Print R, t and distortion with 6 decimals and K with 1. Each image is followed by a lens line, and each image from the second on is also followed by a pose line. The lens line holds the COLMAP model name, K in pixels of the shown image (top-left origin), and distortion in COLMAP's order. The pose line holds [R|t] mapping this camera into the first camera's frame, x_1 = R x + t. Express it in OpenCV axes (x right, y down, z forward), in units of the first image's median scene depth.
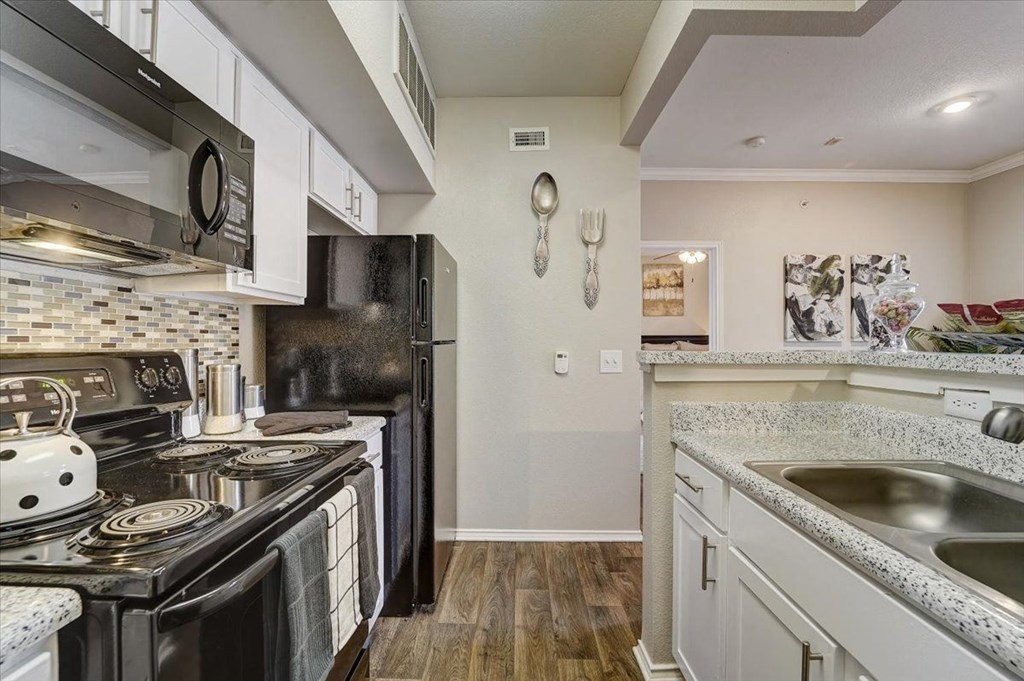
lens RADIAL K [[421.0, 0, 518.3], [0, 421.0, 338.2], [0, 0, 1]] dist [-0.021962, -0.000052]
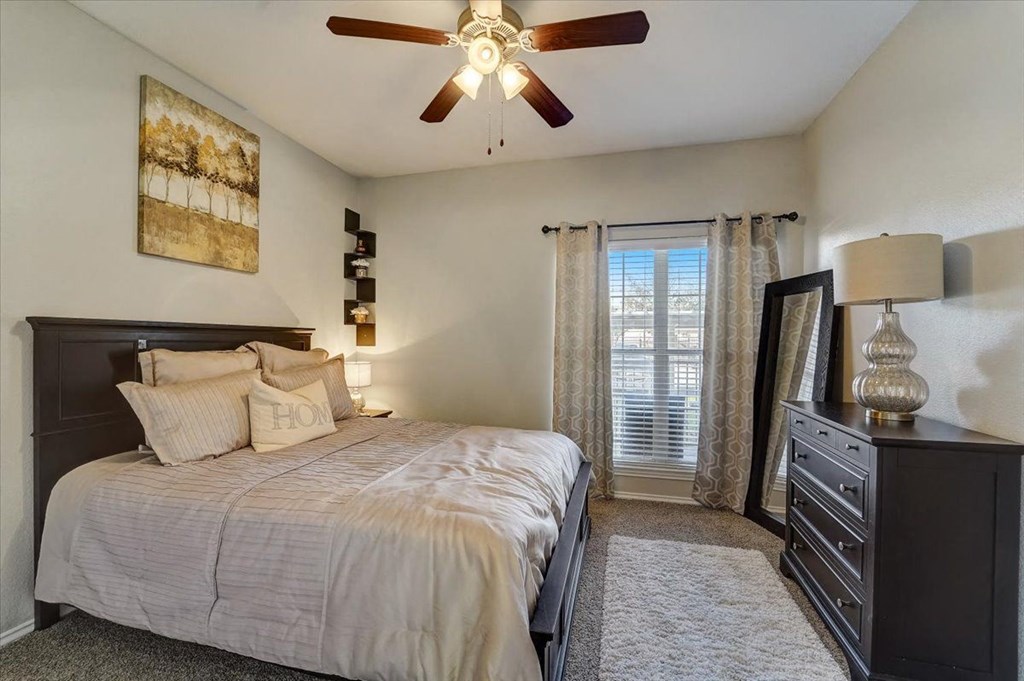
lens RADIAL K [[421.0, 0, 514.9], [0, 421.0, 337.6], [0, 0, 1]] dist [-0.021962, -0.000052]
pose [[0.249239, 0.007416, 0.968414, 0.091549], [-0.014046, 0.999893, -0.004042, 0.001126], [-0.968340, -0.012595, 0.249317, 0.685071]]
